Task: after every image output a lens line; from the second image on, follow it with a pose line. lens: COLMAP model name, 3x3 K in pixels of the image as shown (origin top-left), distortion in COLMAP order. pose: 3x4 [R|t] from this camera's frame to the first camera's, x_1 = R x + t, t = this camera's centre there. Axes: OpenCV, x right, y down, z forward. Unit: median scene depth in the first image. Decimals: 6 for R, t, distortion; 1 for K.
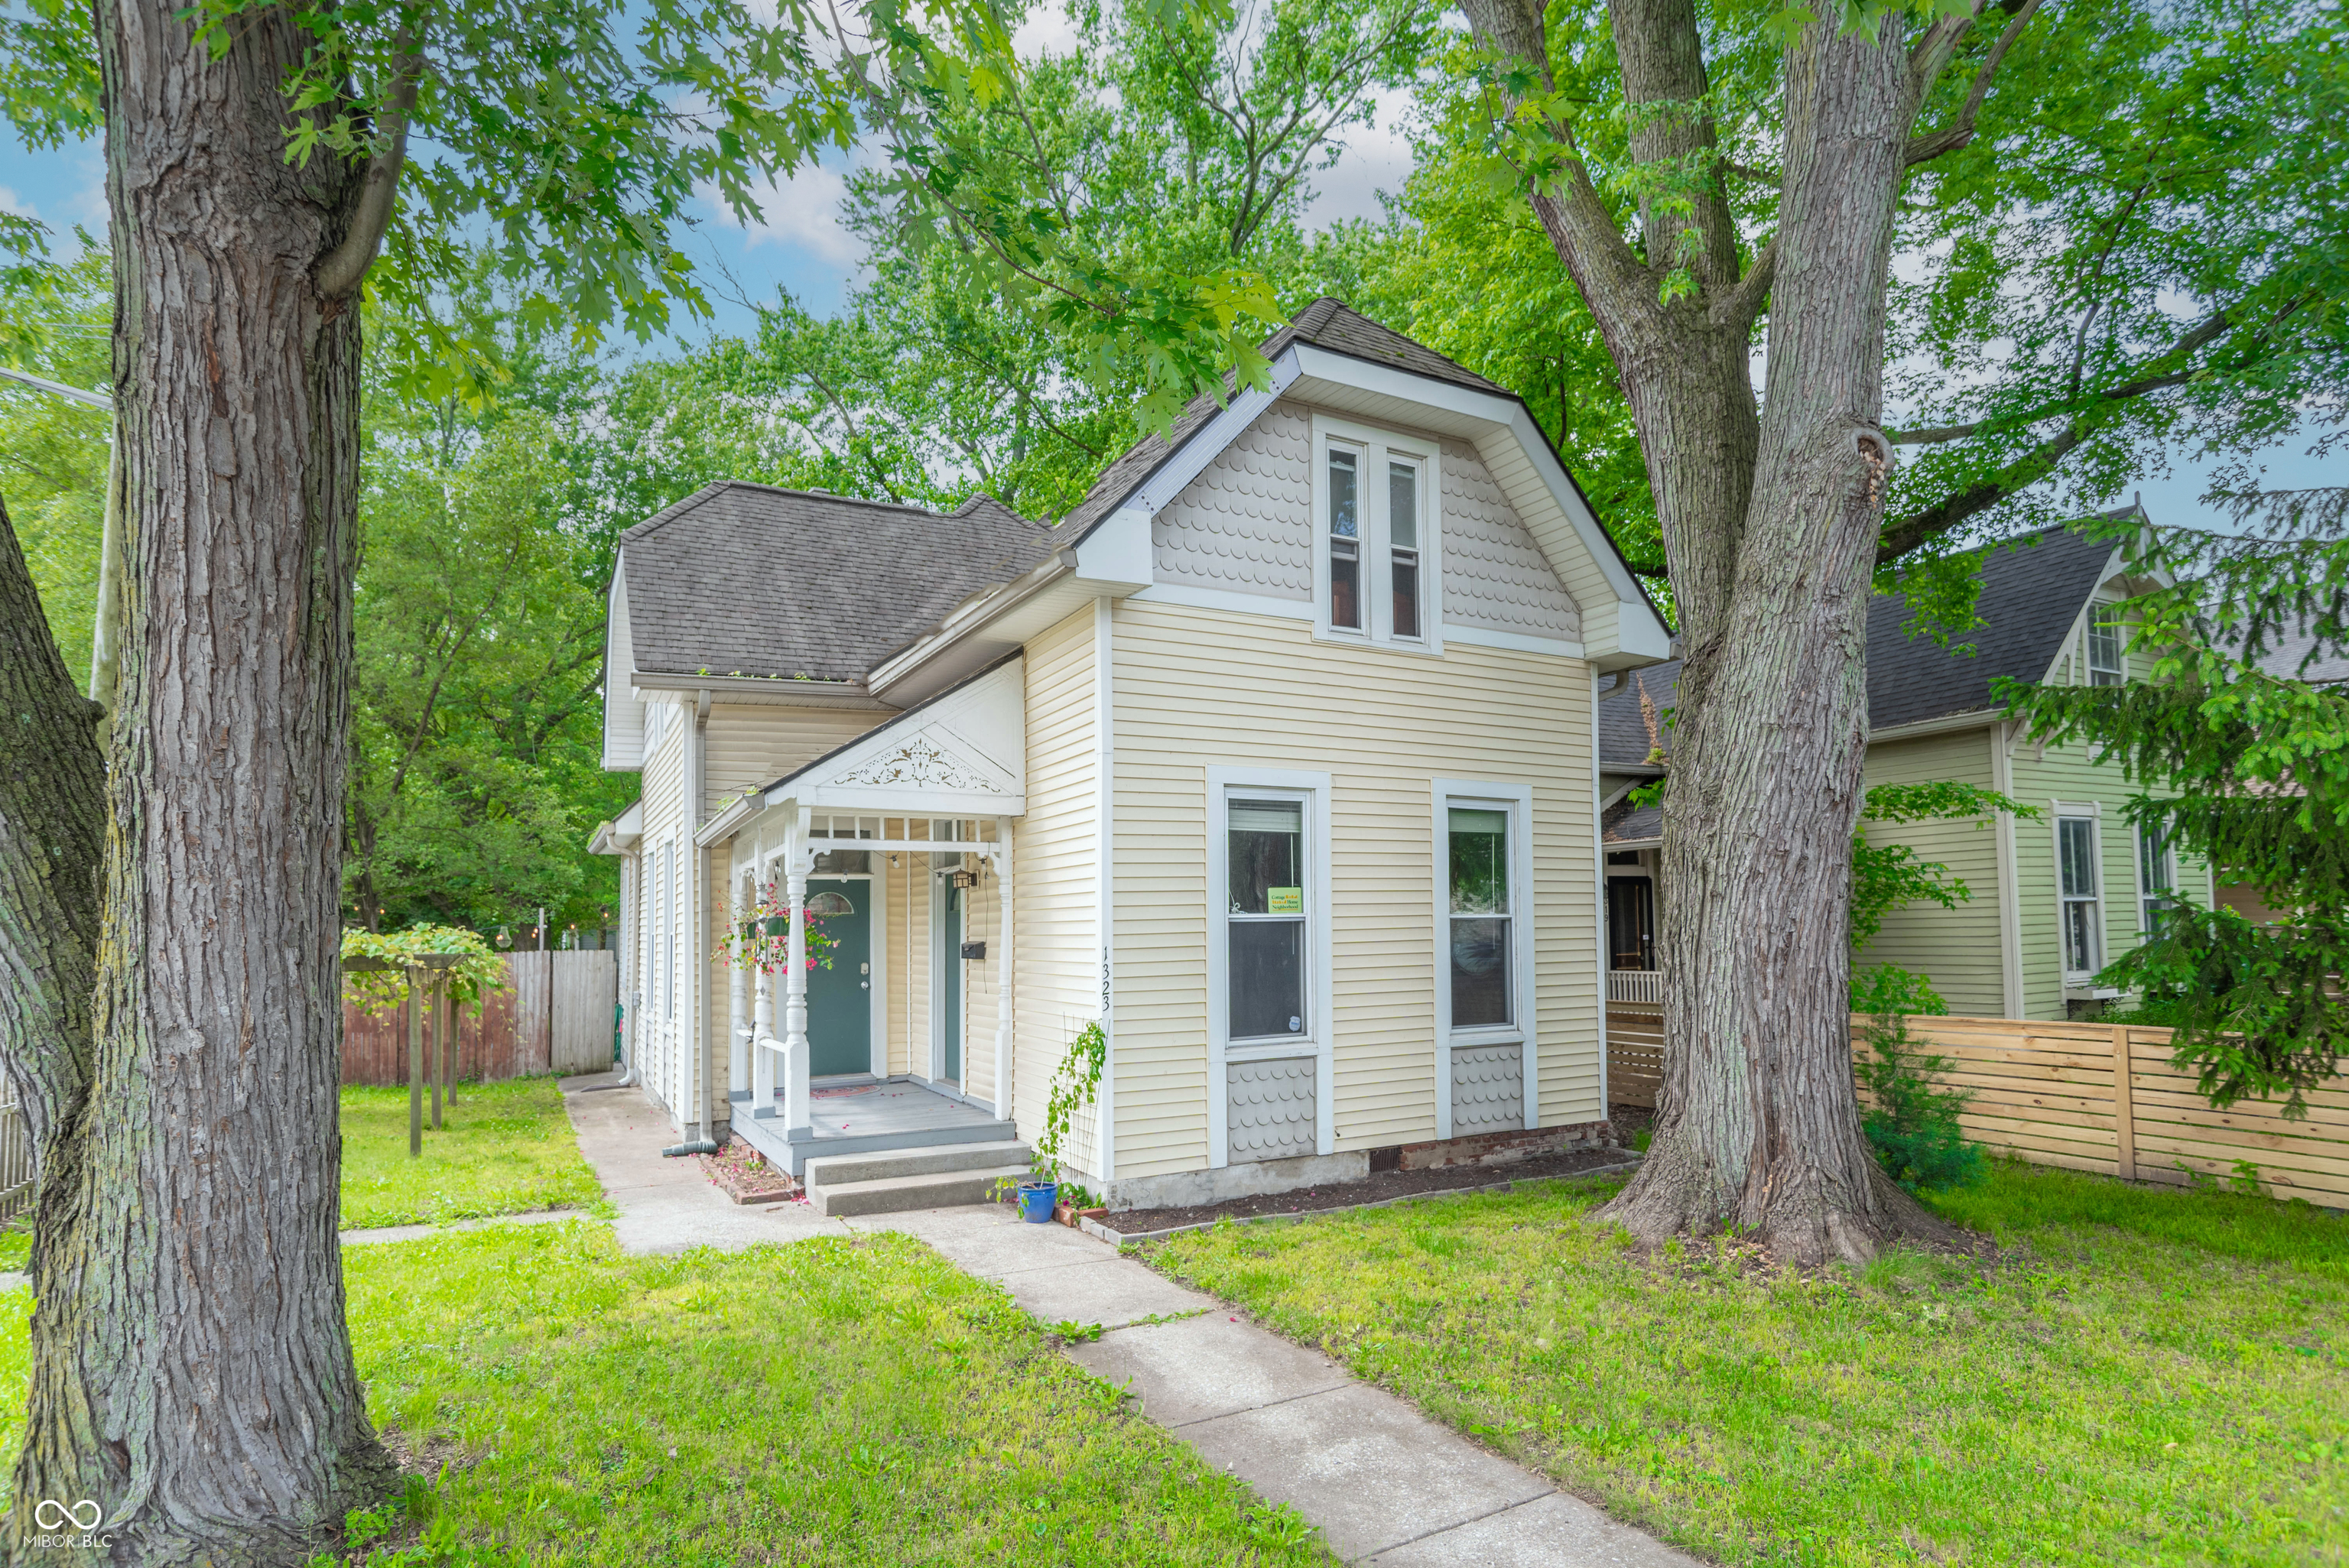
lens RADIAL K [[1225.7, 0, 1181.6], [0, 1225.7, 865.6], [0, 0, 1]] dist [-0.000707, 0.001629]
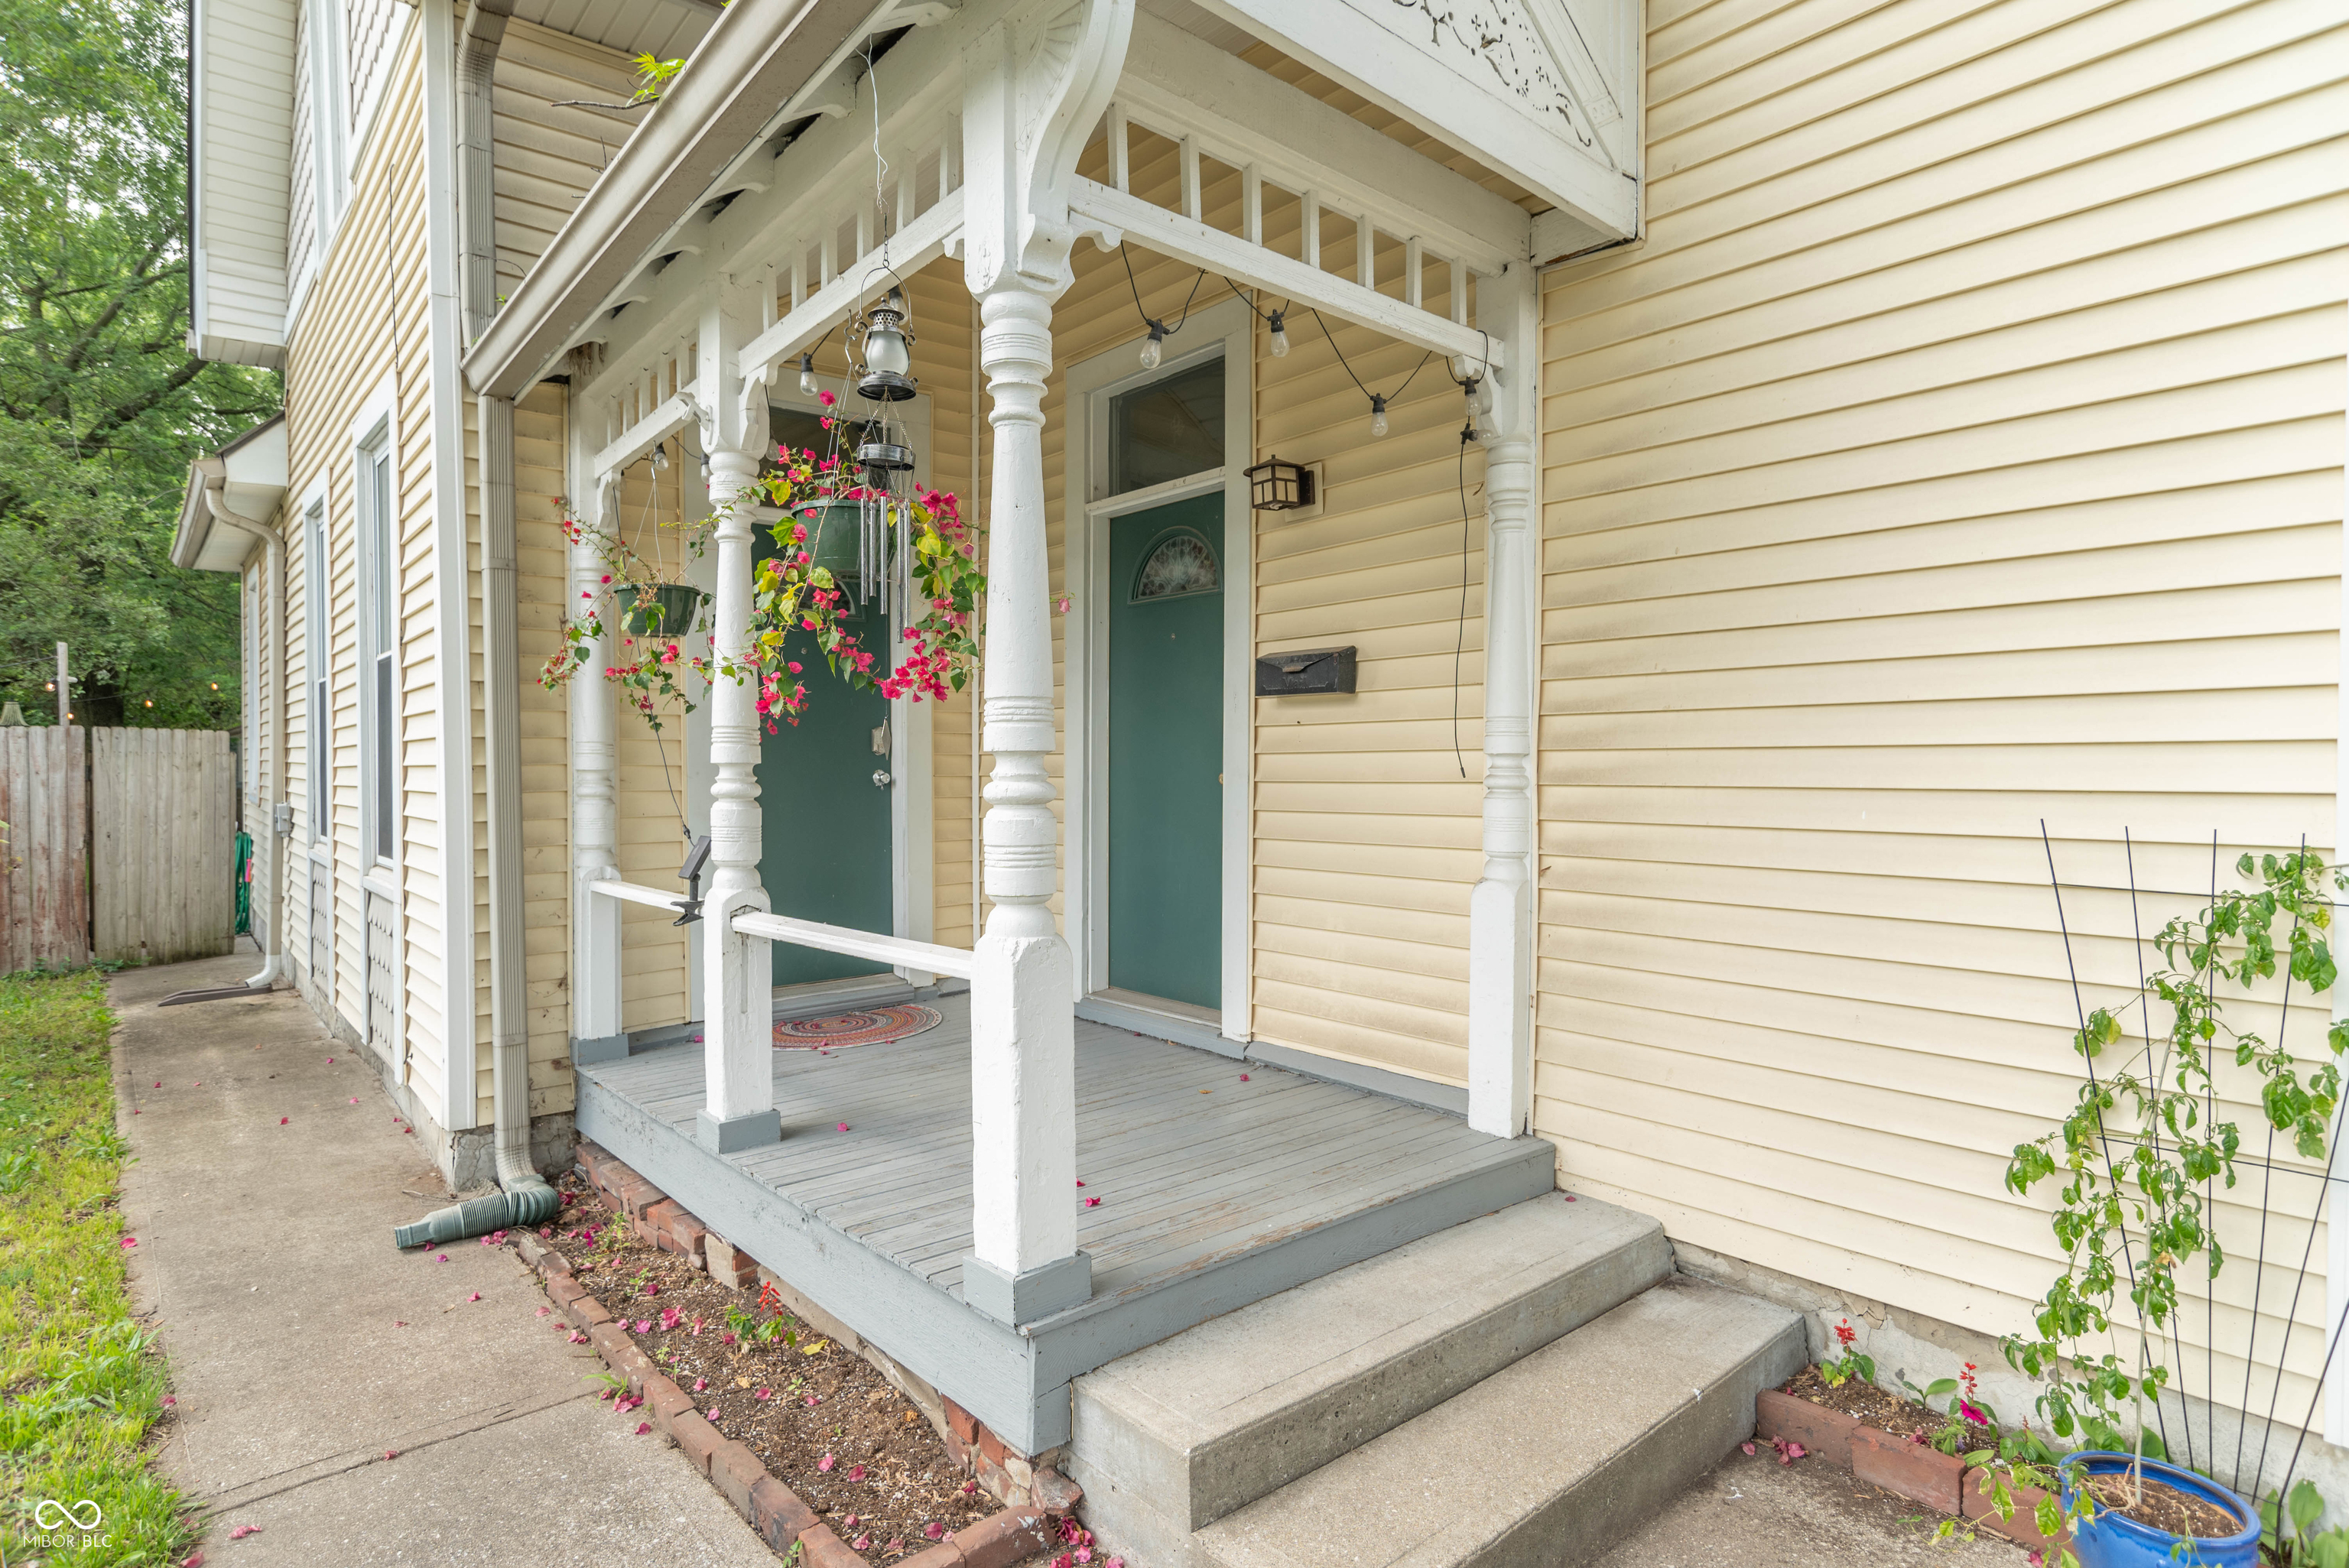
lens RADIAL K [[1245.2, 0, 1215.6], [0, 1245.2, 779.6], [0, 0, 1]] dist [0.002302, 0.001976]
pose [[0.973116, 0.008331, 0.230164, -0.321136], [-0.022968, 0.997874, 0.060989, 0.089016], [-0.229166, -0.064636, 0.971239, 0.701623]]
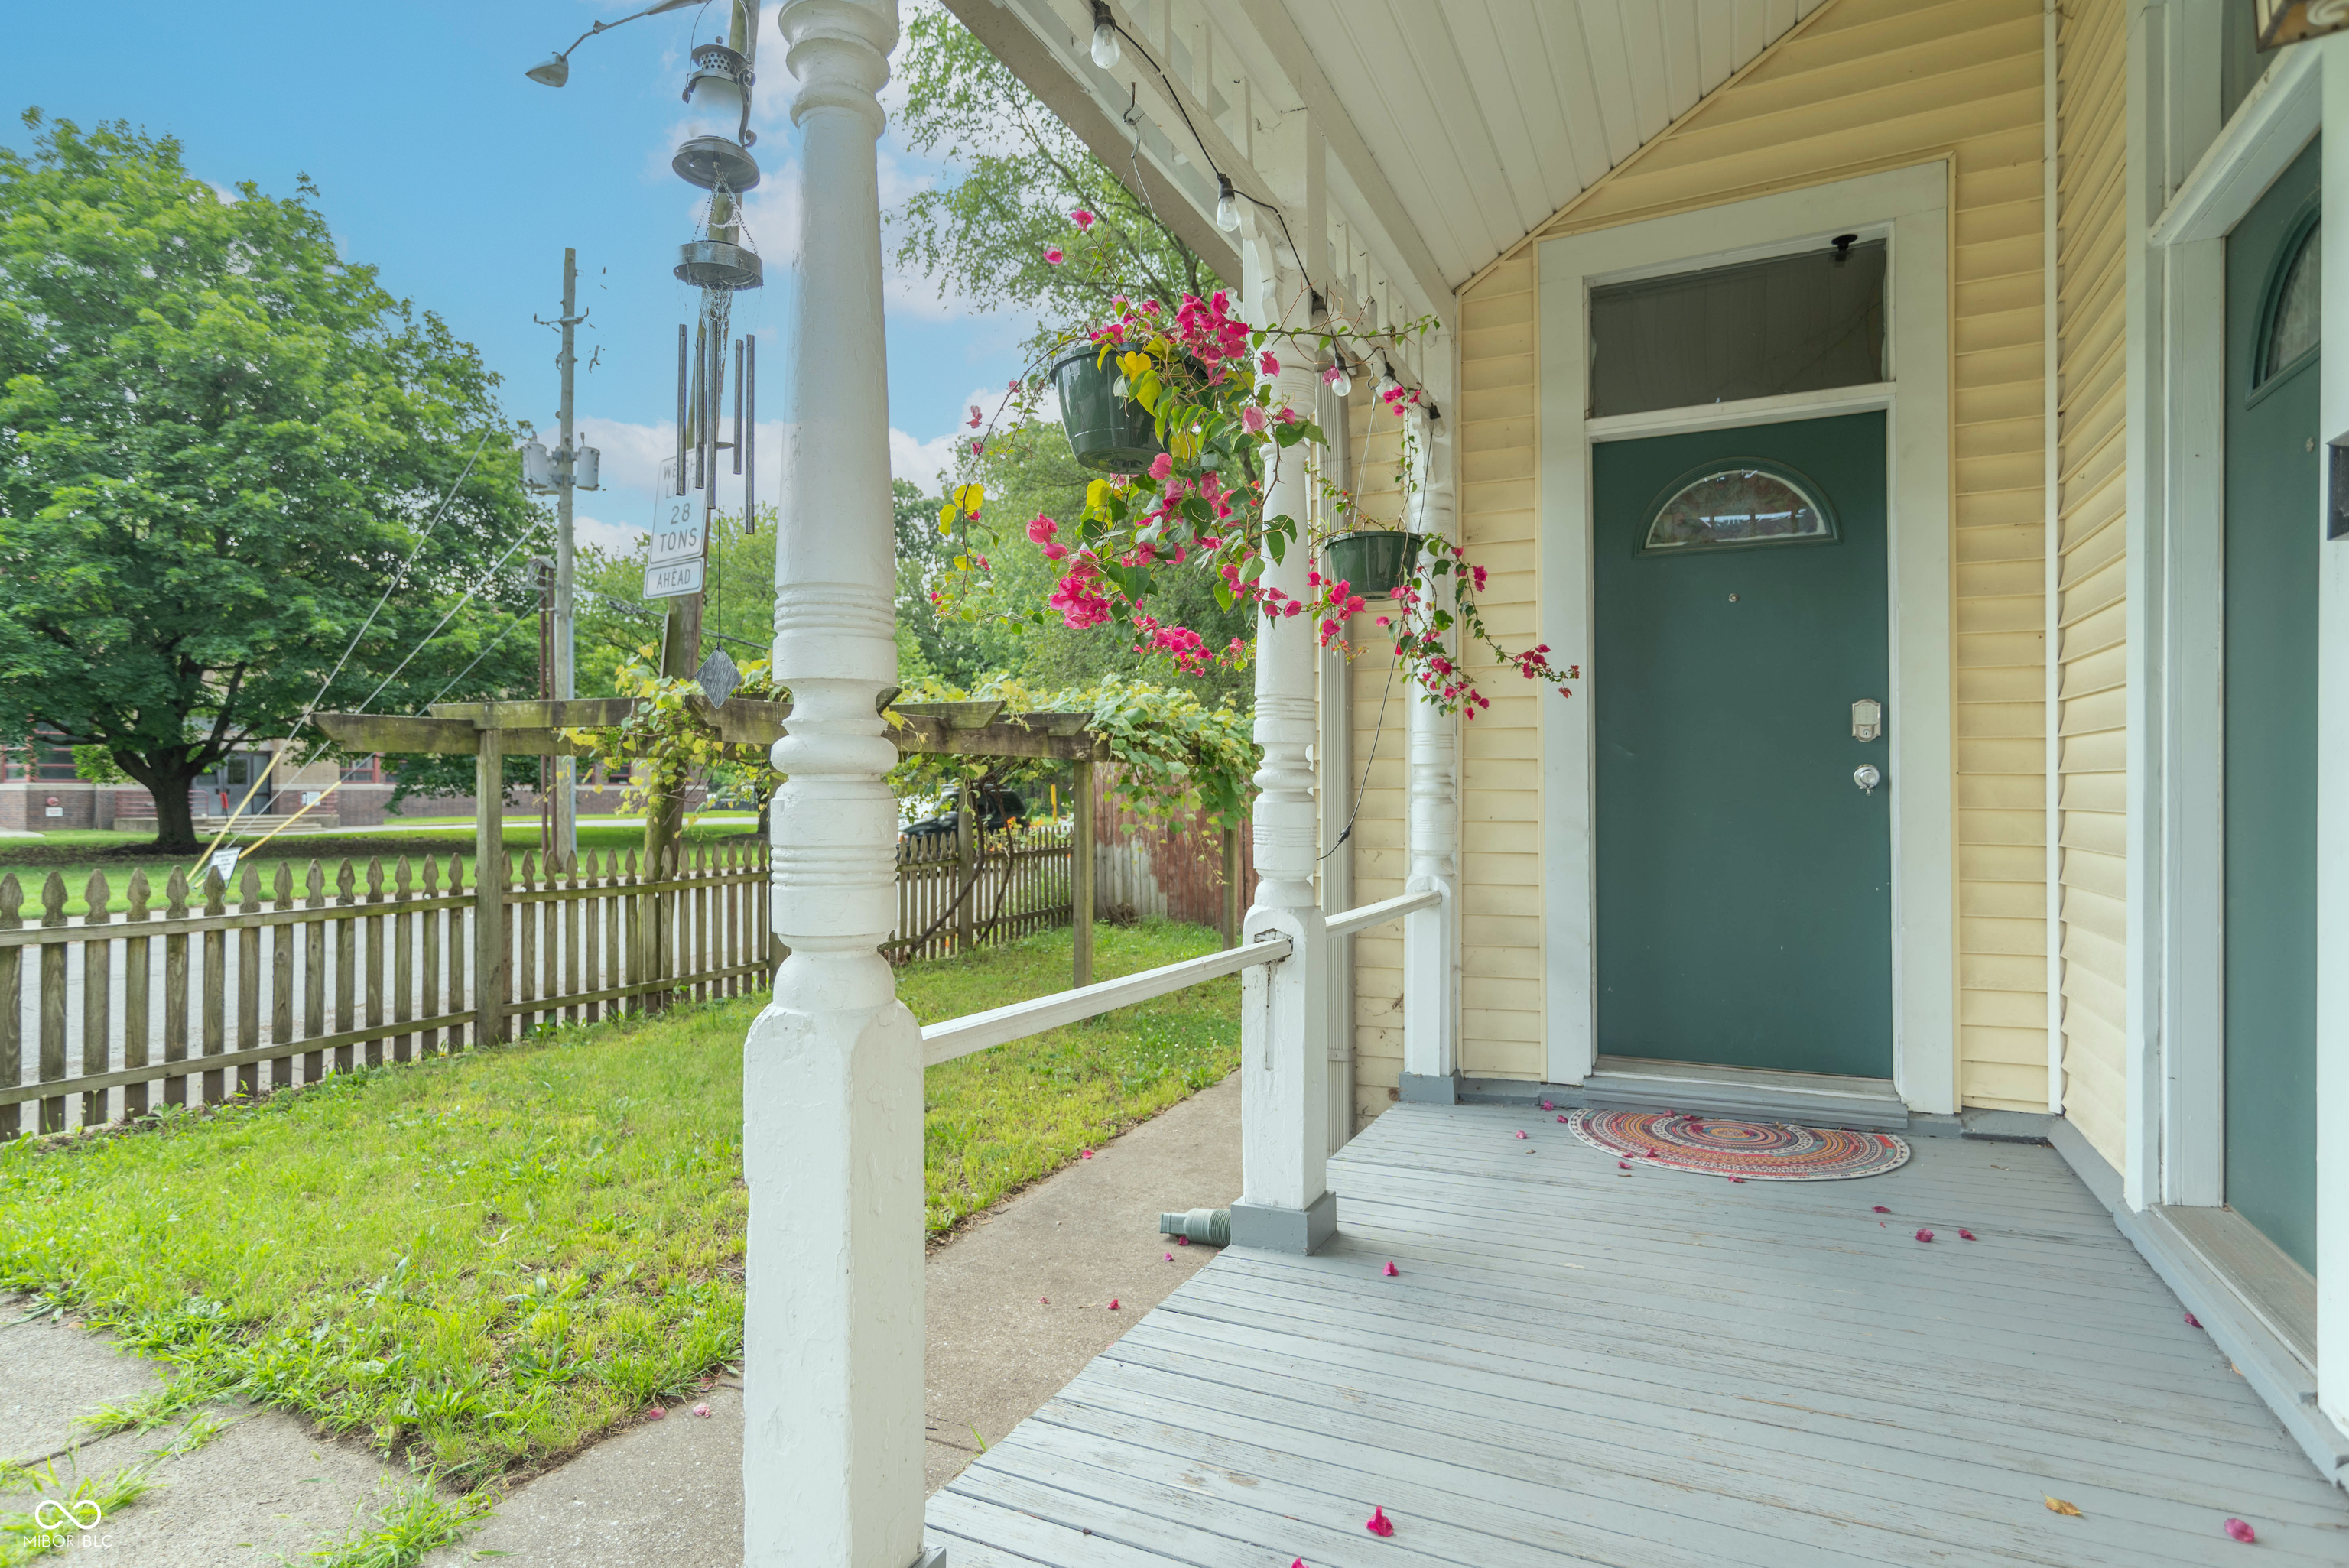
lens RADIAL K [[1240.7, 0, 1131.2], [0, 1240.7, 778.1], [0, 0, 1]] dist [-0.000427, 0.000124]
pose [[0.583044, 0.006296, -0.812416, -0.160632], [0.034095, 0.998899, 0.032210, 0.108384], [0.811725, -0.046479, 0.582188, 0.904825]]
